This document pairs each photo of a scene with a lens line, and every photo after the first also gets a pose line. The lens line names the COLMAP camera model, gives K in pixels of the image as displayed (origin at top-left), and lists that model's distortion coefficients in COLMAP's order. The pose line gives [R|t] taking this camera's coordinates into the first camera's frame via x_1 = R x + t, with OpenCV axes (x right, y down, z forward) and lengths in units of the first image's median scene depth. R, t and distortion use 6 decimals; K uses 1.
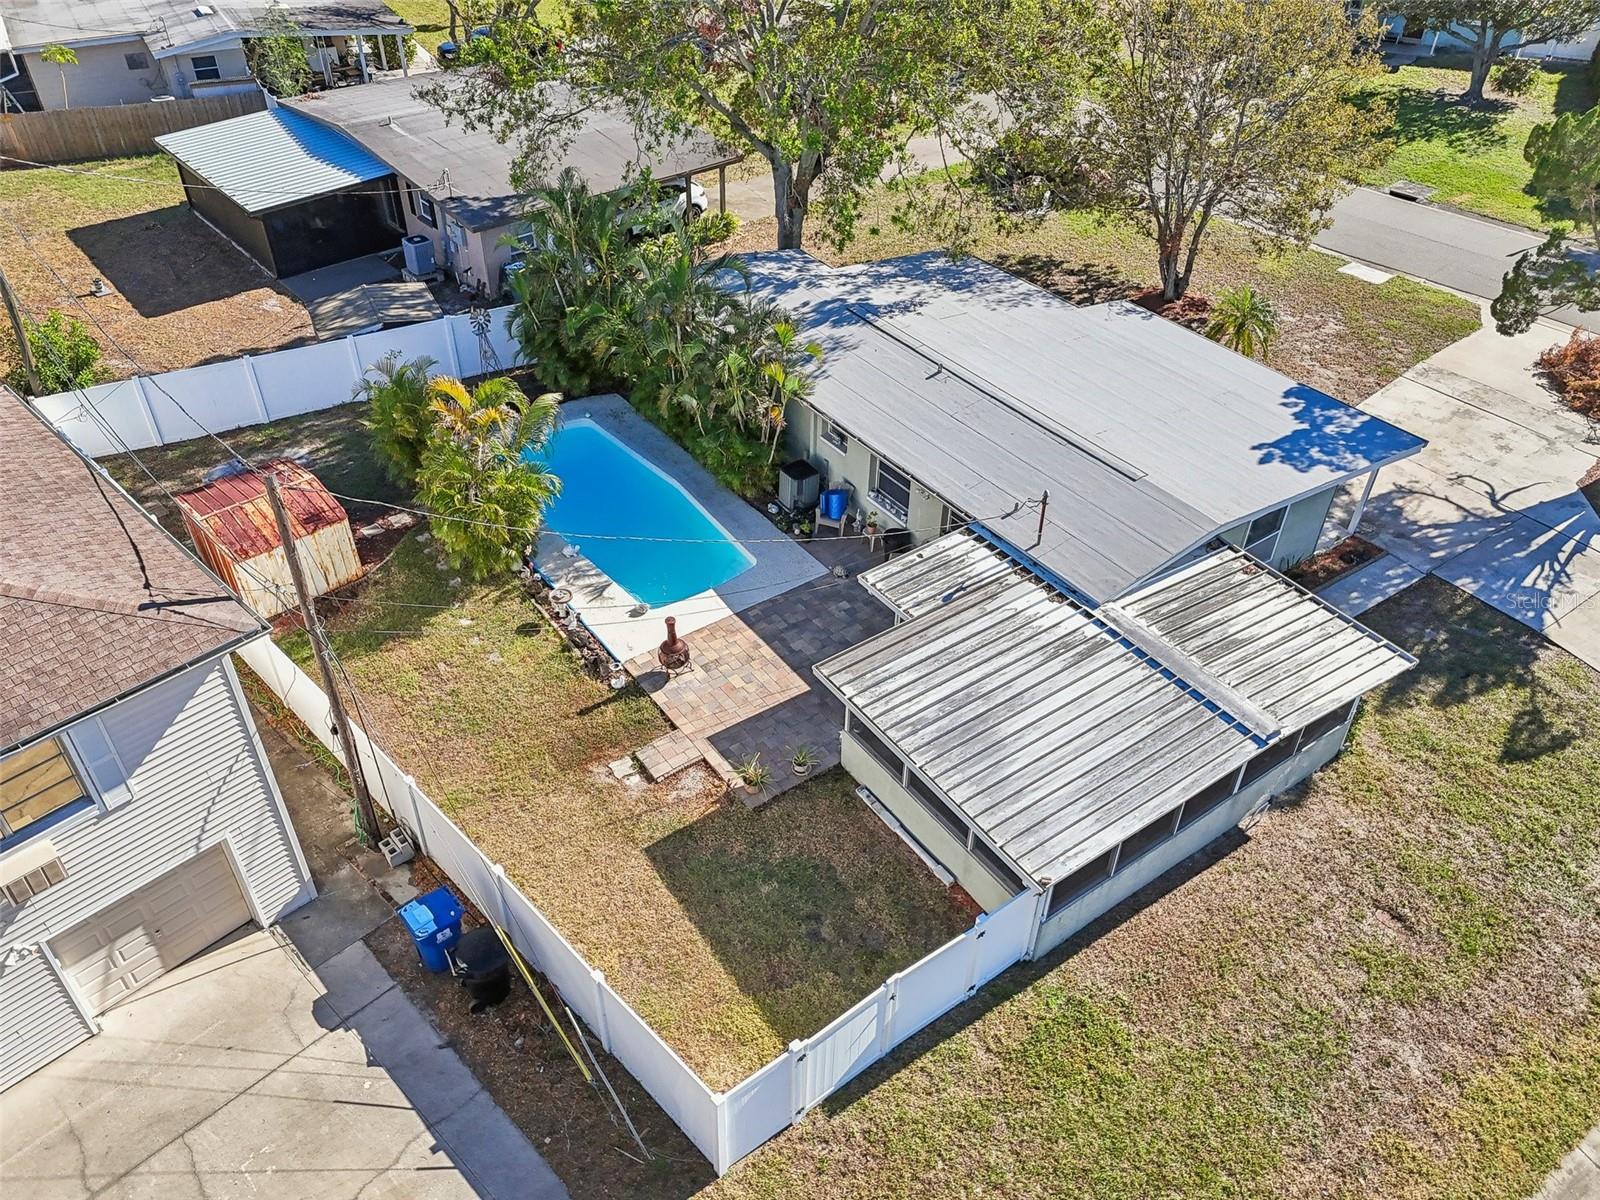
lens RADIAL K [[1196.0, 0, 801.6], [0, 1196.0, 568.8], [0, 0, 1]] dist [0.077841, -0.057993]
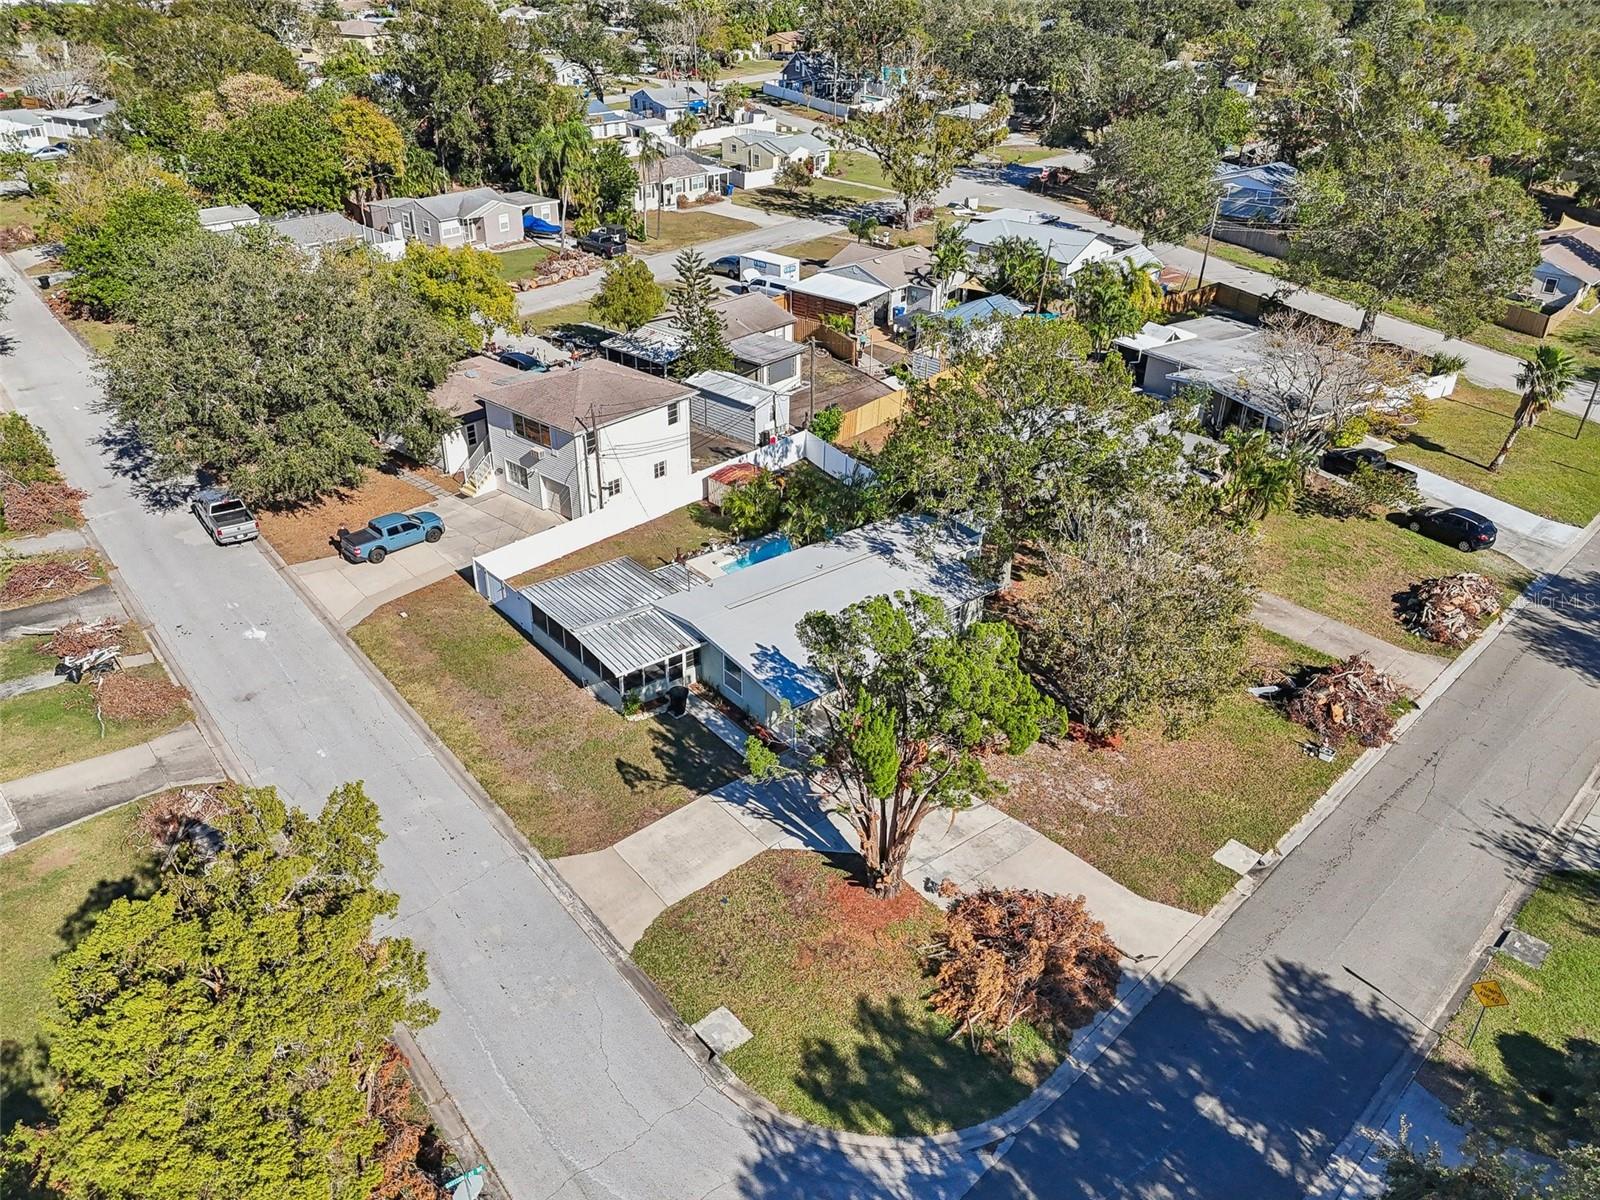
lens RADIAL K [[1196.0, 0, 790.0], [0, 1196.0, 592.8], [0, 0, 1]] dist [0.077841, -0.057993]
pose [[0.044805, 0.458437, -0.887597, 1.927358], [-0.631008, 0.701797, 0.330621, -0.768922], [0.774481, 0.545267, 0.320722, 0.348893]]
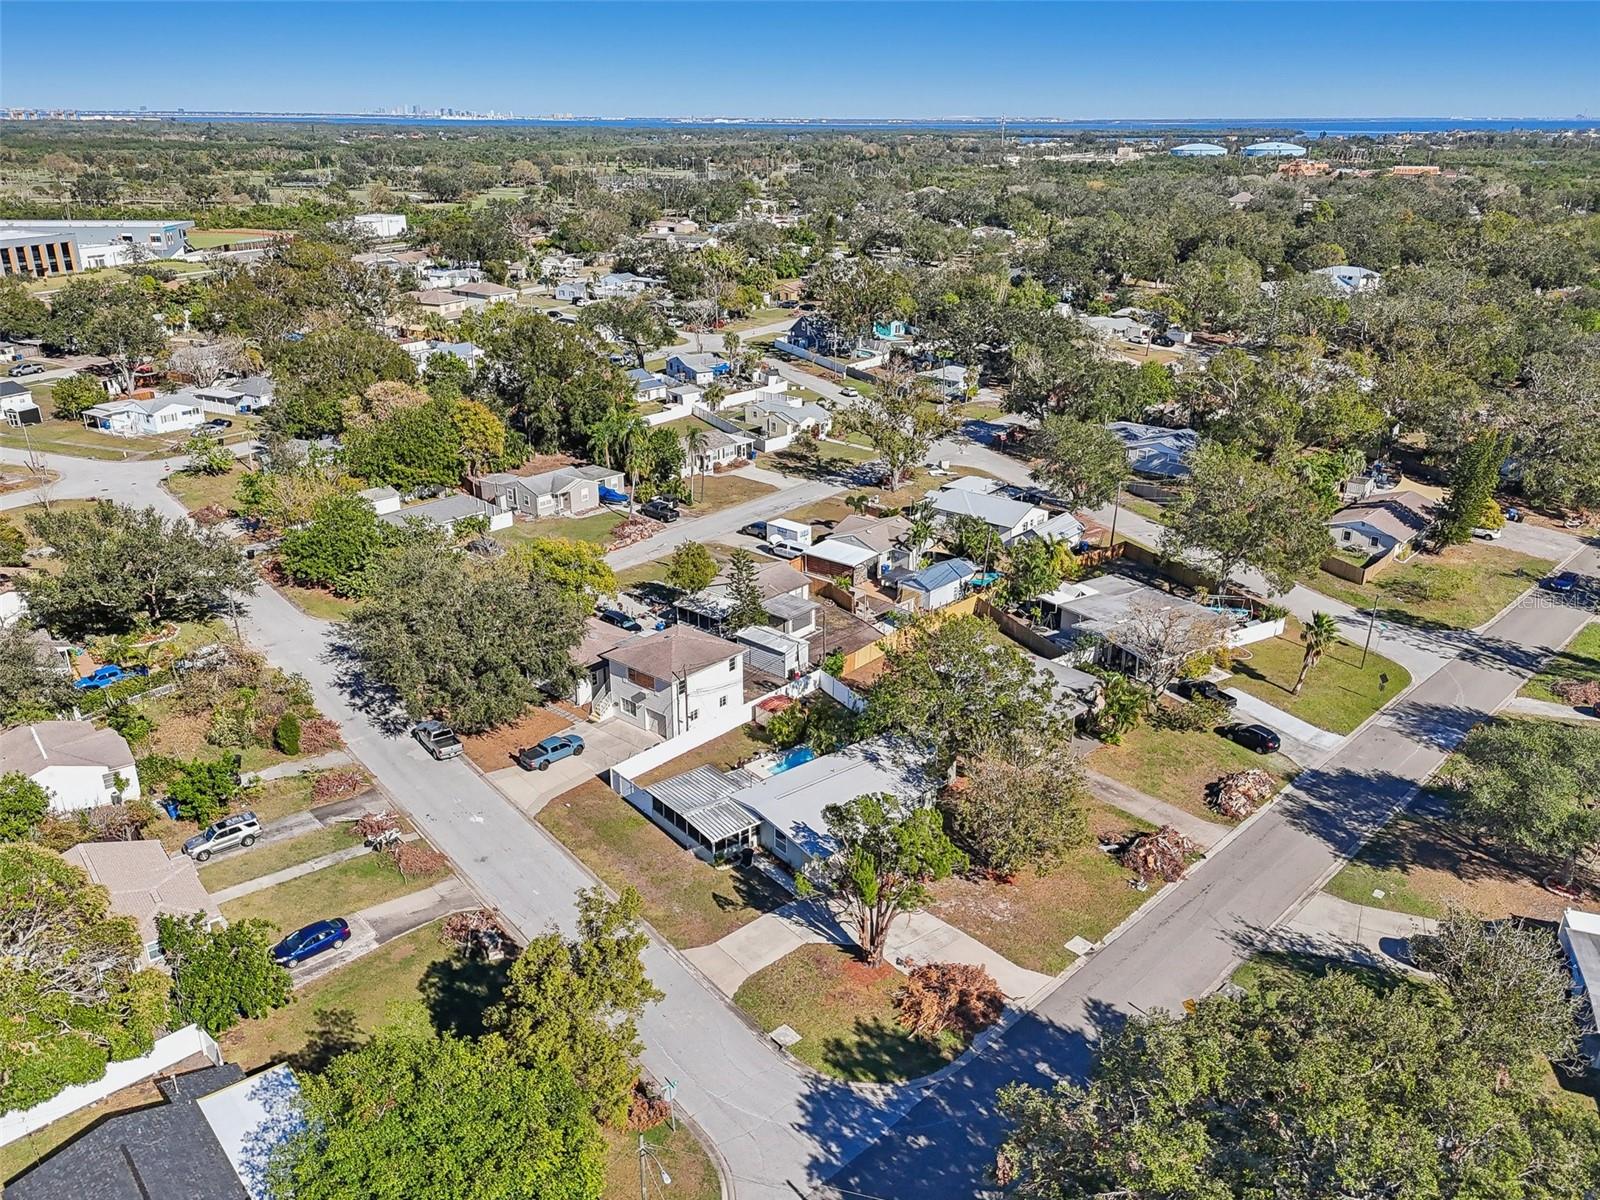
lens RADIAL K [[1196.0, 0, 794.6], [0, 1196.0, 586.5], [0, 0, 1]] dist [0.077841, -0.057993]
pose [[0.048013, 0.322118, -0.945481, 2.997171], [-0.622002, 0.750283, 0.224030, -1.194067], [0.781542, 0.577335, 0.236381, -0.115085]]
